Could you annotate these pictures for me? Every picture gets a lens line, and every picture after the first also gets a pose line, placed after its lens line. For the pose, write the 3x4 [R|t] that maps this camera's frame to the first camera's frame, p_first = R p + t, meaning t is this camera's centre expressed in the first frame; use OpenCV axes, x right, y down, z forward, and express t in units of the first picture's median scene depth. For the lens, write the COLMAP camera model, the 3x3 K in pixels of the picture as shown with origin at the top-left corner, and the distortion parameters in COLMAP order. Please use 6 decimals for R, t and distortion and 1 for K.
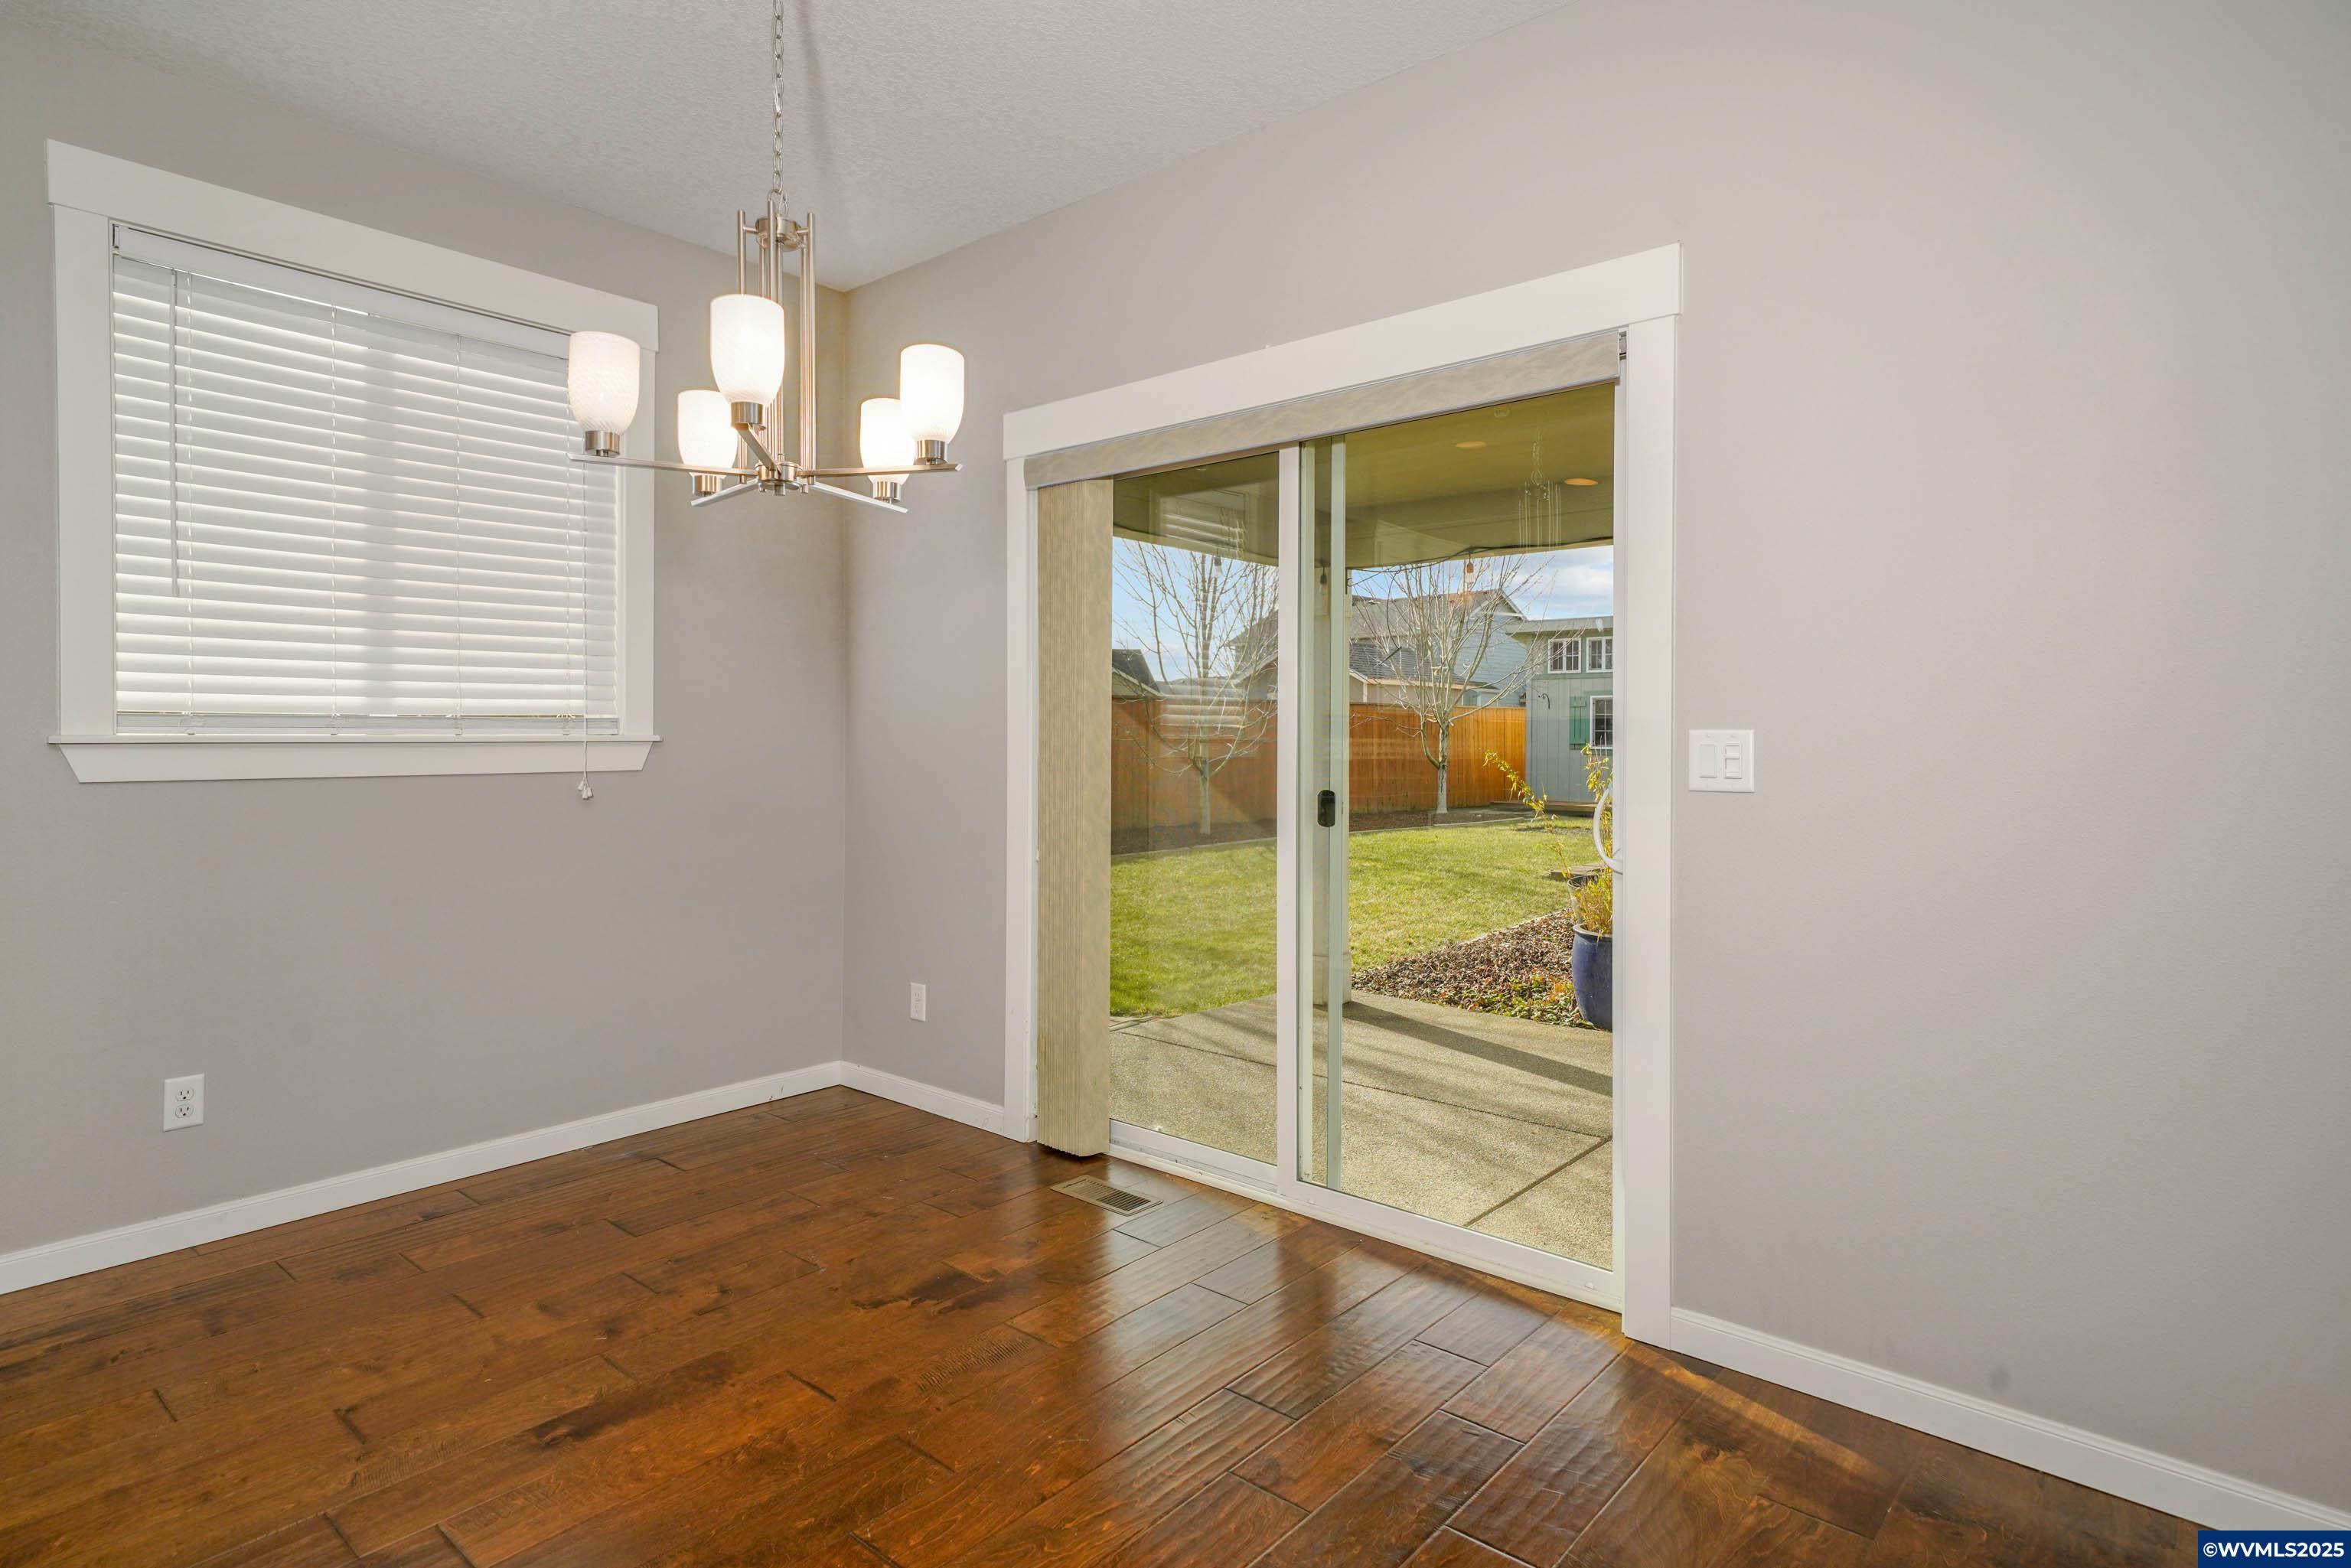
lens RADIAL K [[1234.3, 0, 1175.5], [0, 1234.3, 765.8], [0, 0, 1]] dist [-0.001610, -0.000241]
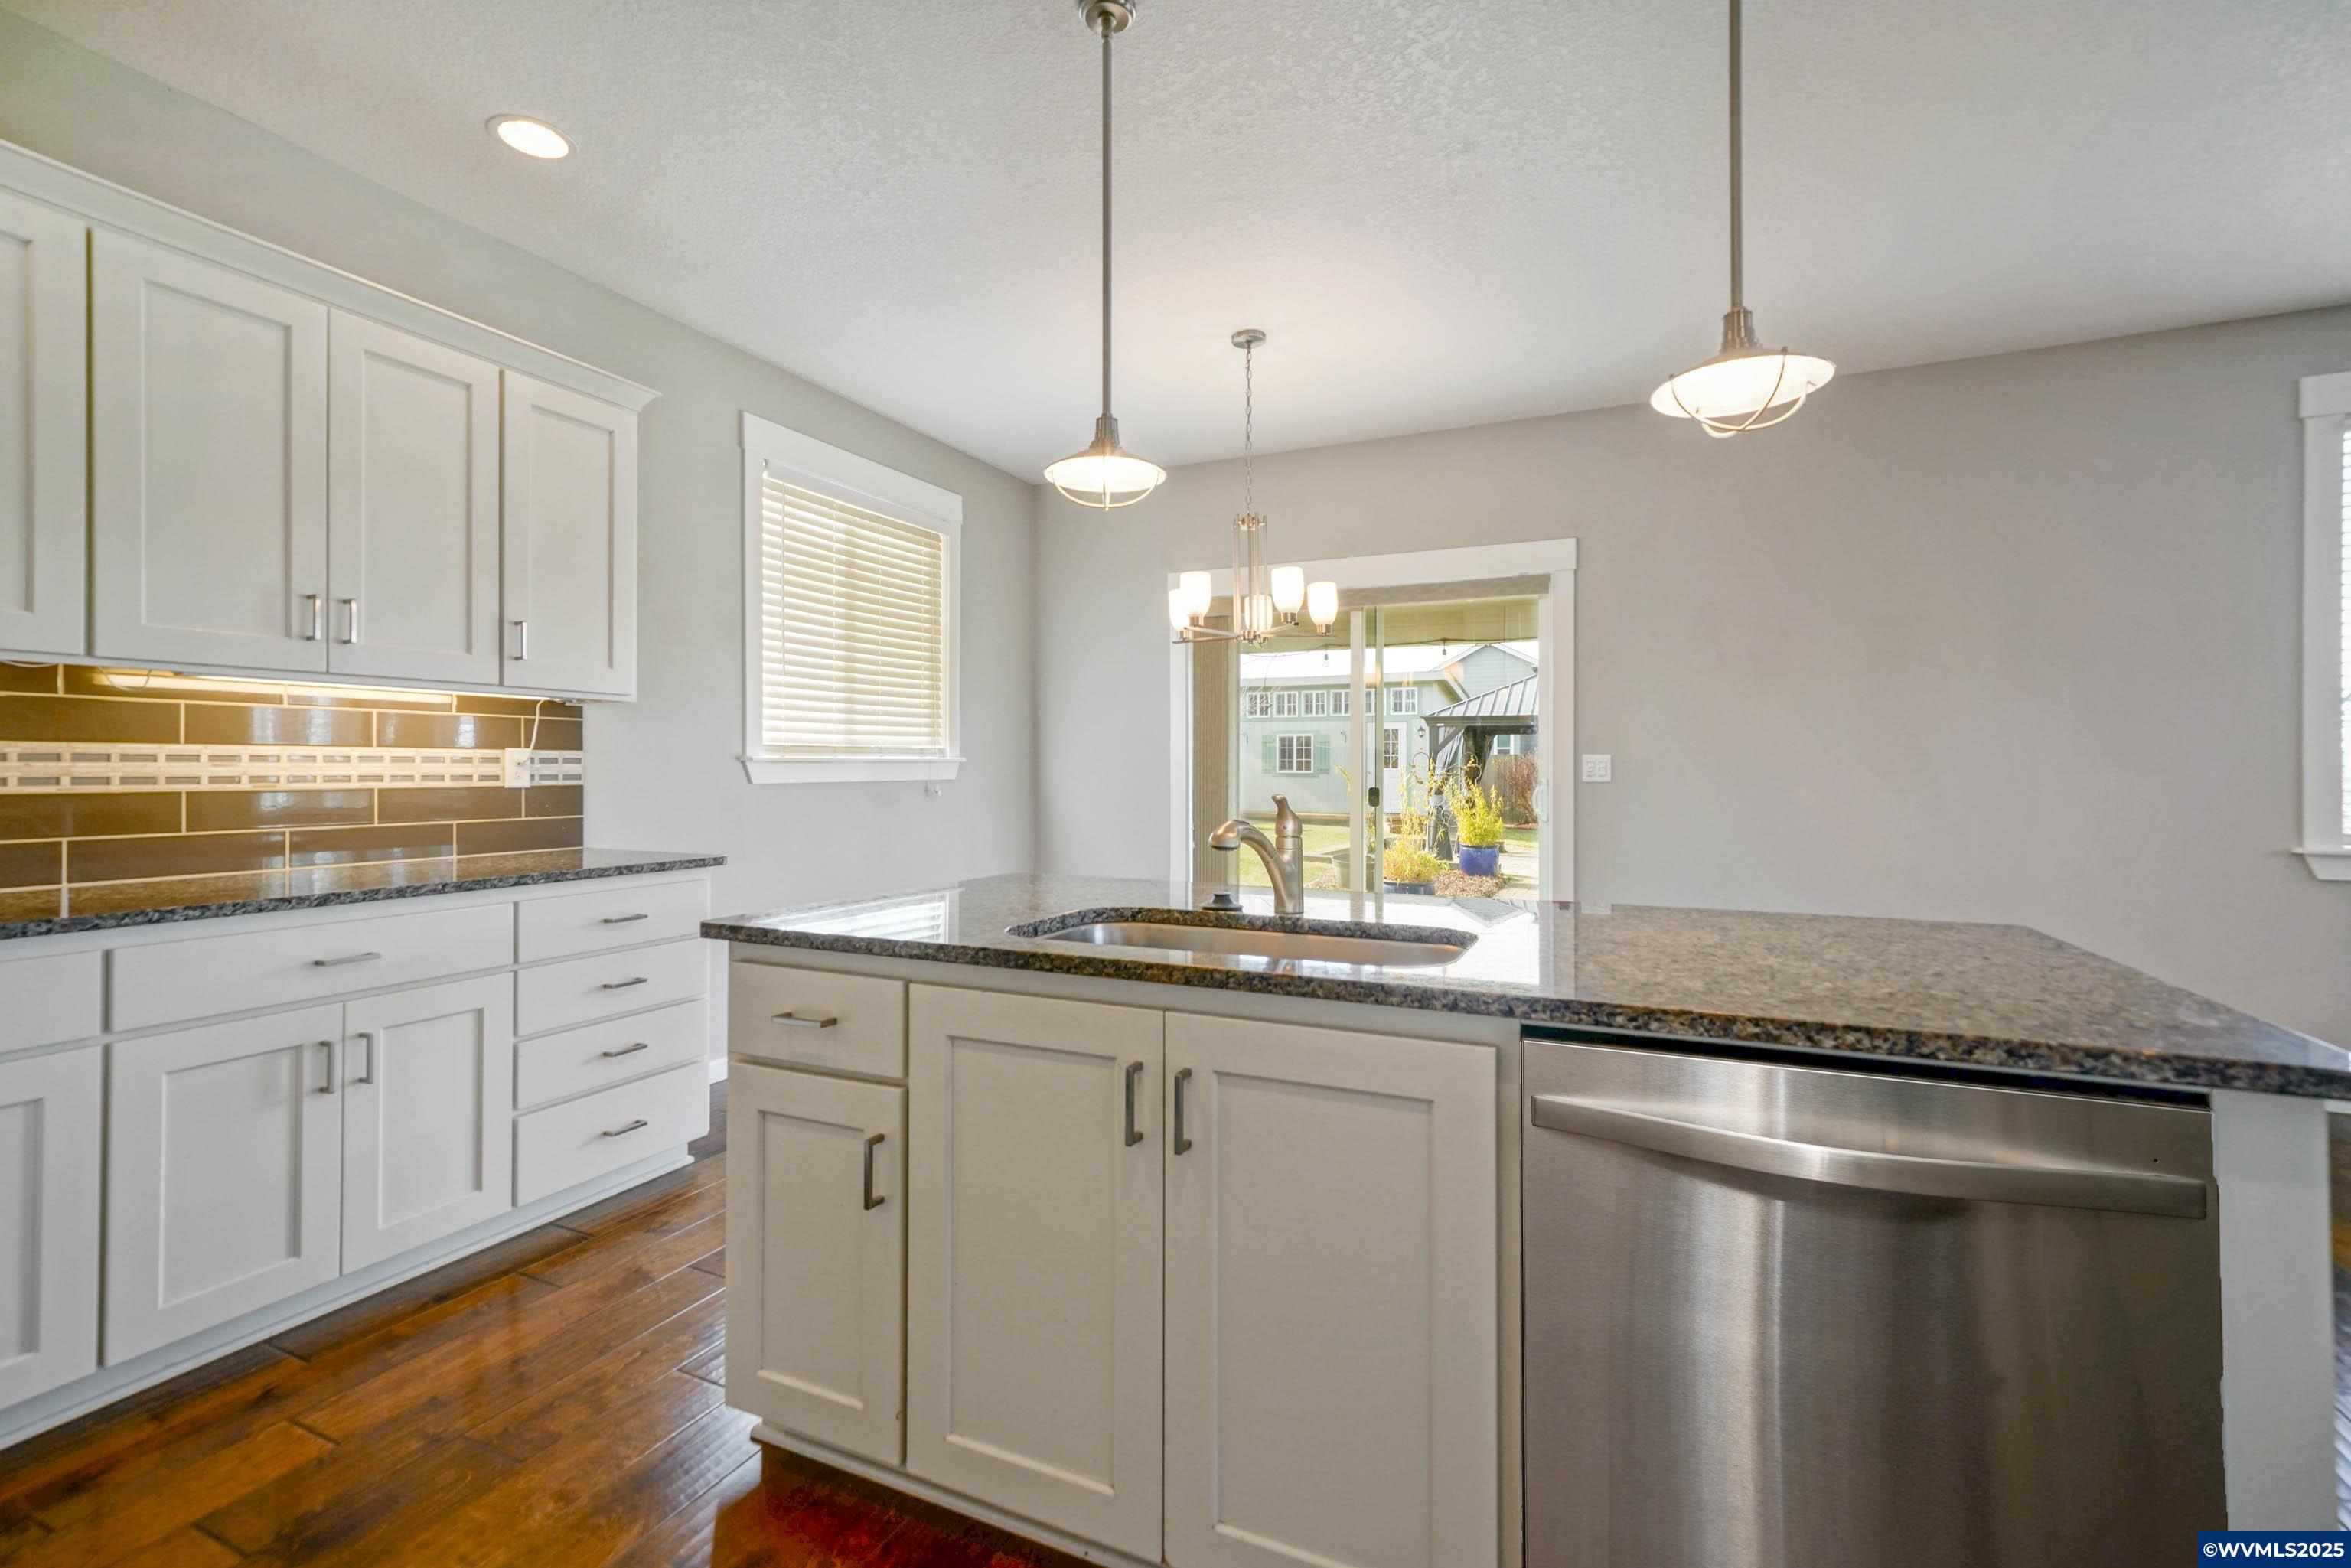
lens RADIAL K [[1032.2, 0, 1176.0], [0, 1032.2, 775.9], [0, 0, 1]] dist [0.000660, 0.000013]
pose [[0.961668, -0.002996, 0.274199, -0.580617], [0.006788, 0.999894, -0.012878, 0.019436], [-0.274131, 0.014246, 0.961587, -0.433166]]
